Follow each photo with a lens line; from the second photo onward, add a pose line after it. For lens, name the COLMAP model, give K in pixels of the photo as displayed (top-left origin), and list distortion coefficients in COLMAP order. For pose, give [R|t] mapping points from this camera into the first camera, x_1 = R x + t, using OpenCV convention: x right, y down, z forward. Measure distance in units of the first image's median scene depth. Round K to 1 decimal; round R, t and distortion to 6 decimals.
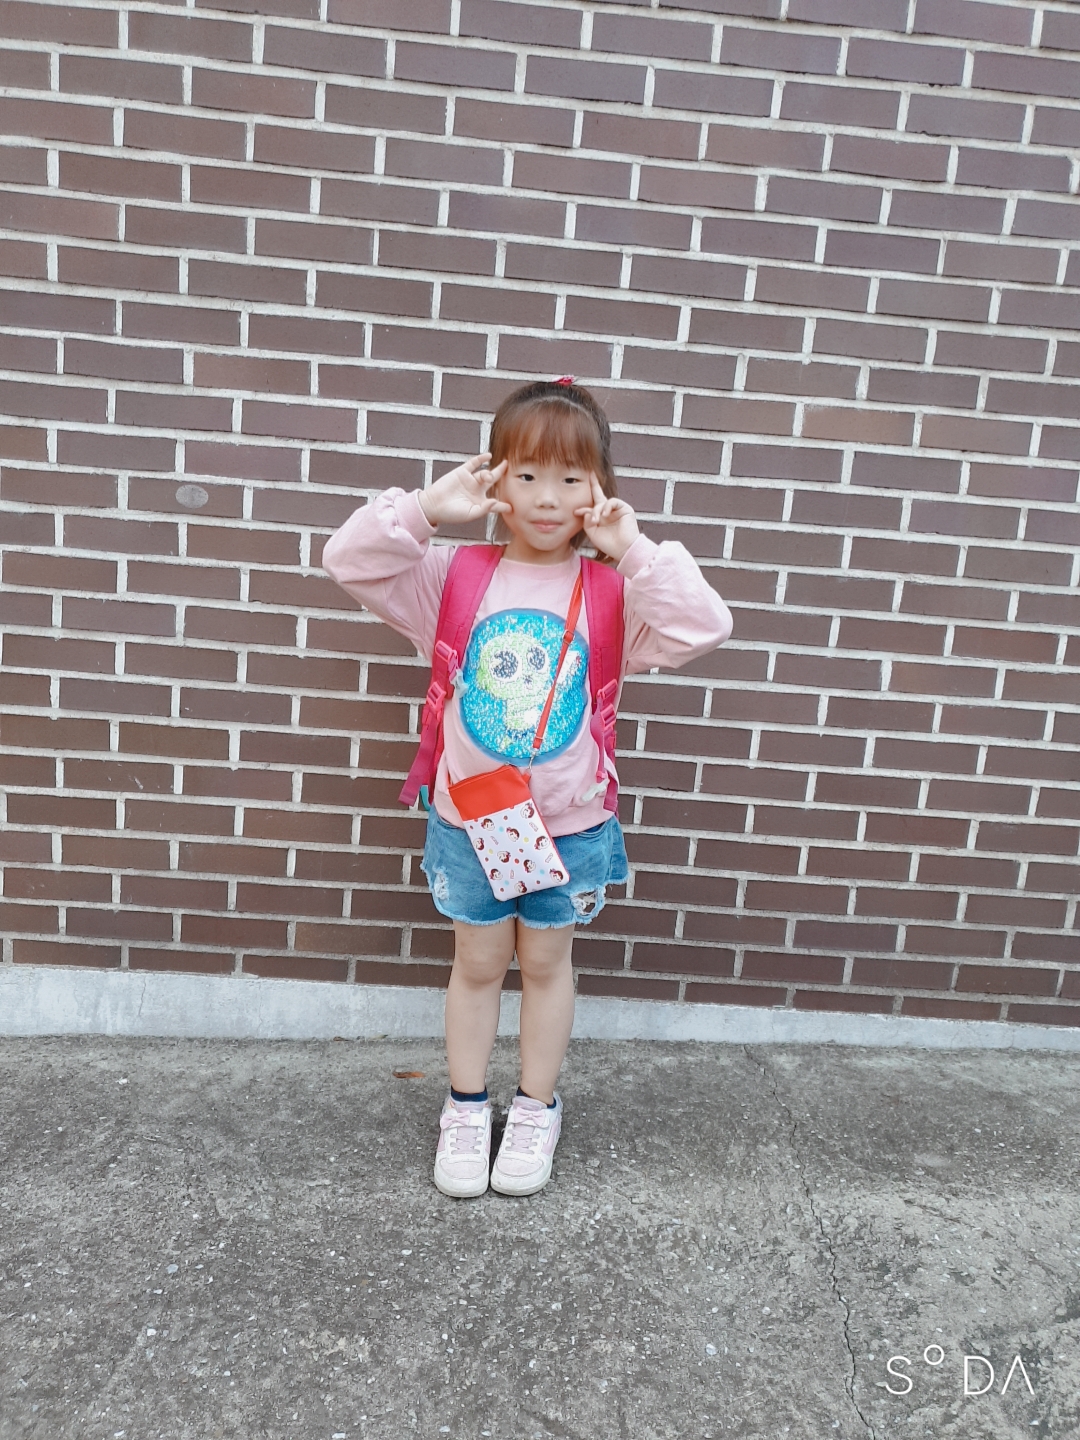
lens RADIAL K [[1123.7, 0, 555.0], [0, 1123.7, 715.6], [0, 0, 1]] dist [-0.004295, 0.043460]
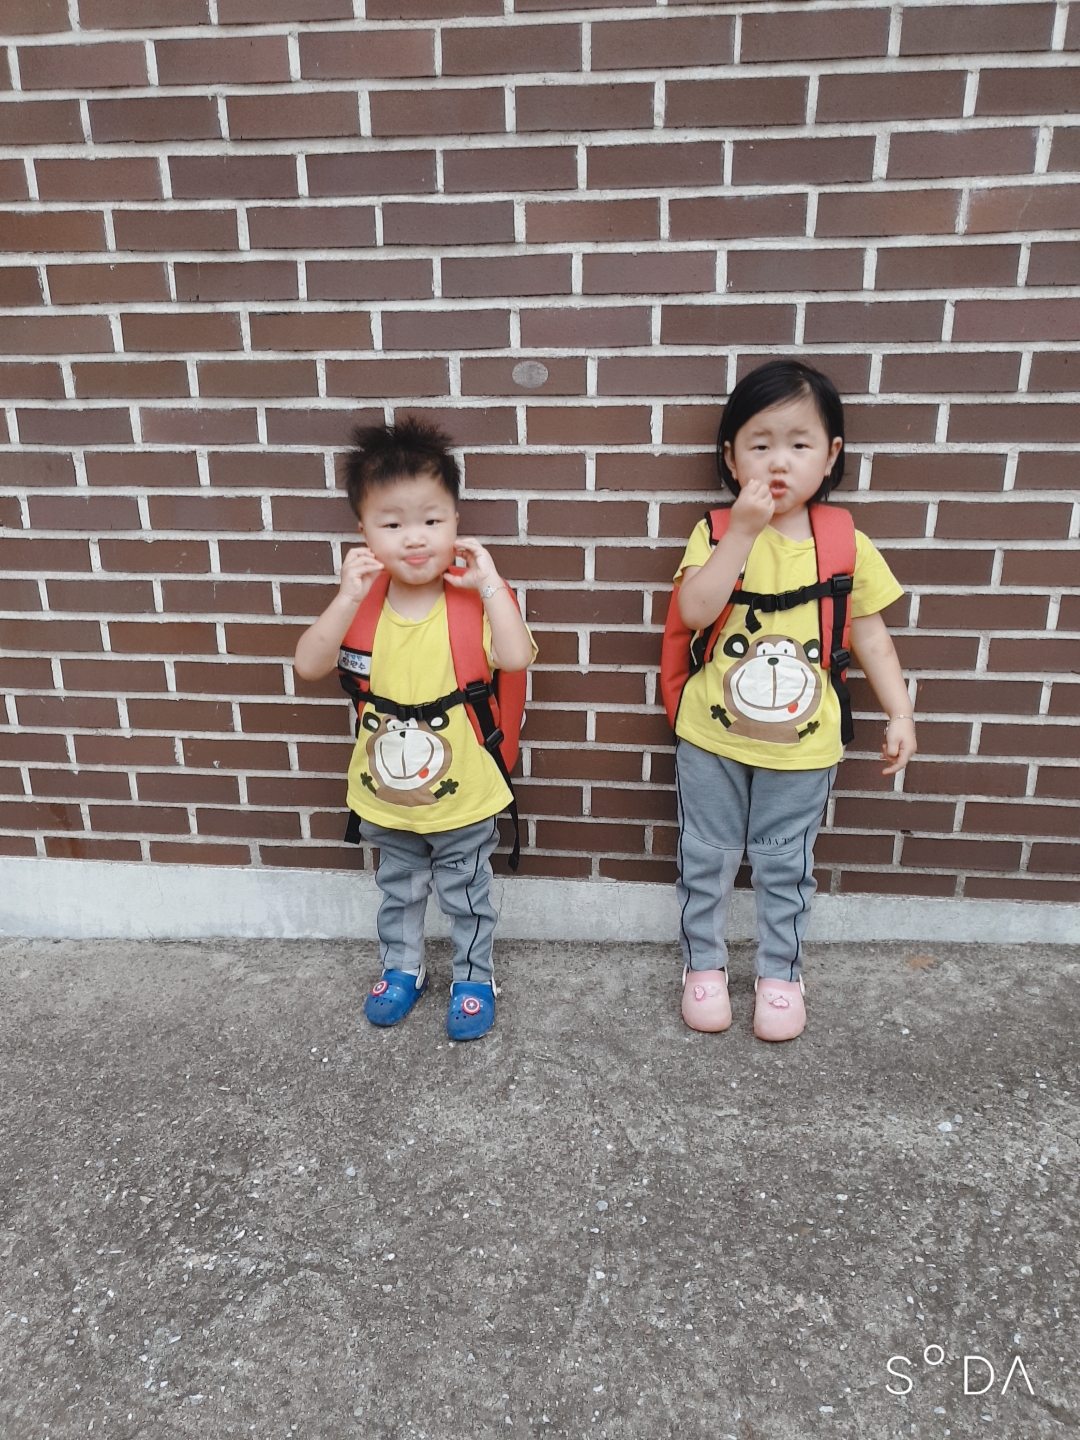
lens RADIAL K [[1123.7, 0, 555.0], [0, 1123.7, 715.6], [0, 0, 1]] dist [-0.004295, 0.043460]
pose [[0.984307, -0.034302, -0.173099, -0.175818], [0.064000, 0.983531, 0.169030, -0.087440], [0.164451, -0.177456, 0.970291, 0.106585]]
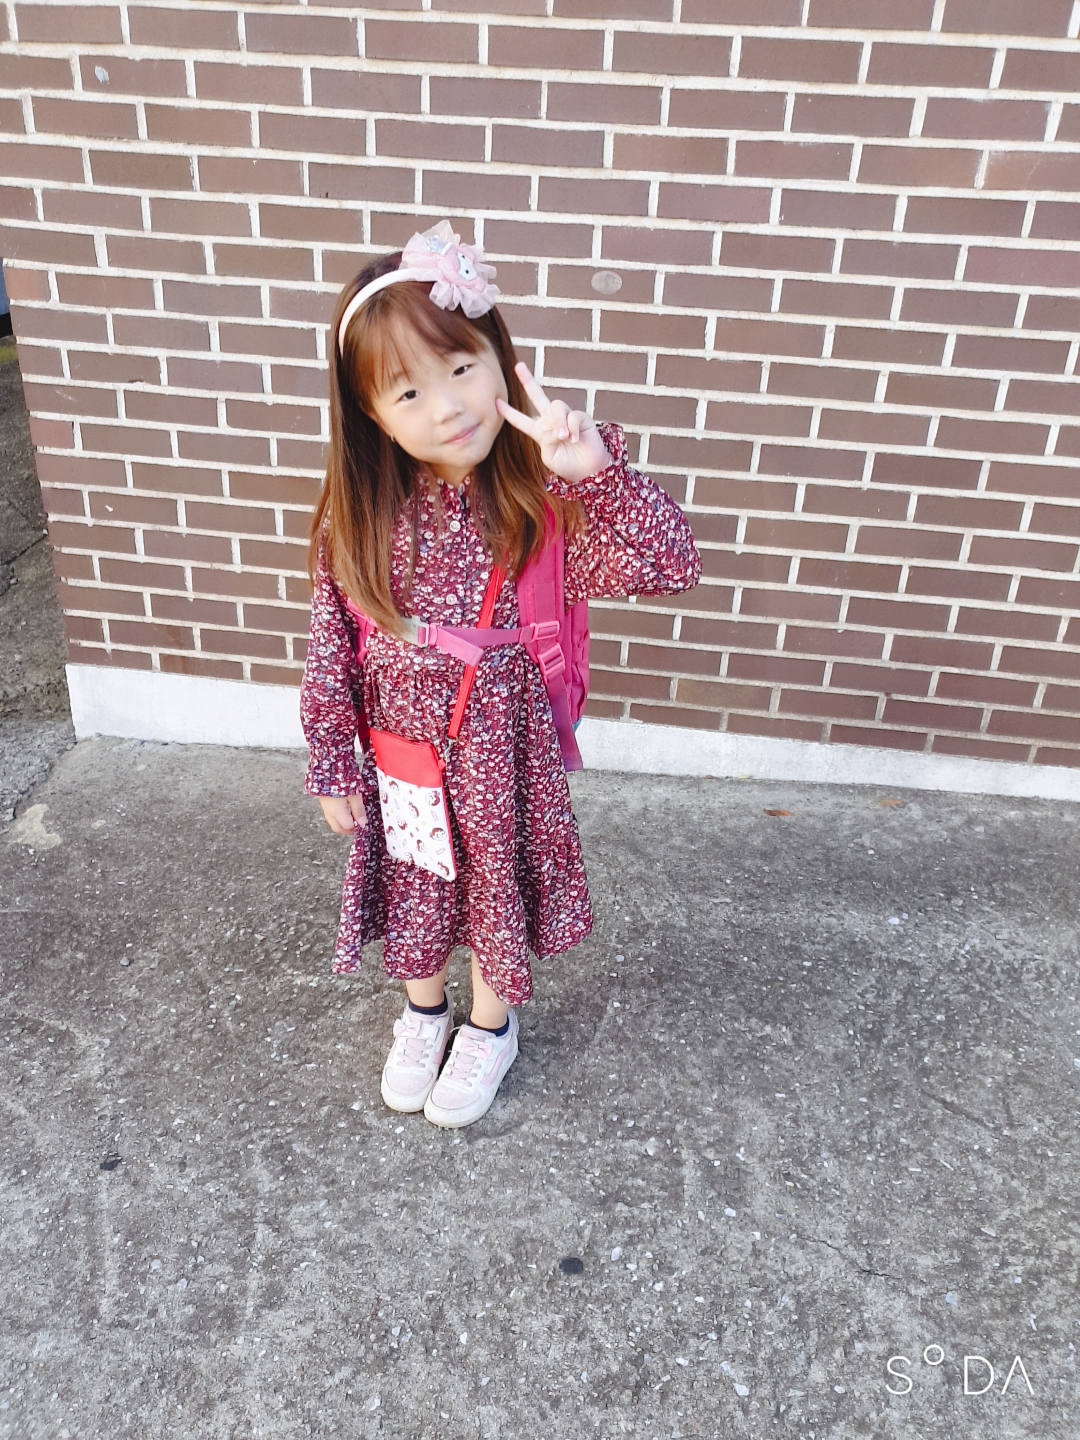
lens RADIAL K [[1126.4, 0, 575.1], [0, 1126.4, 715.3], [0, 0, 1]] dist [0.006035, 0.011715]
pose [[0.985166, 0.048723, -0.164540, -0.175998], [-0.002832, 0.963331, 0.268300, -0.098066], [0.171579, -0.263854, 0.949180, -0.115761]]
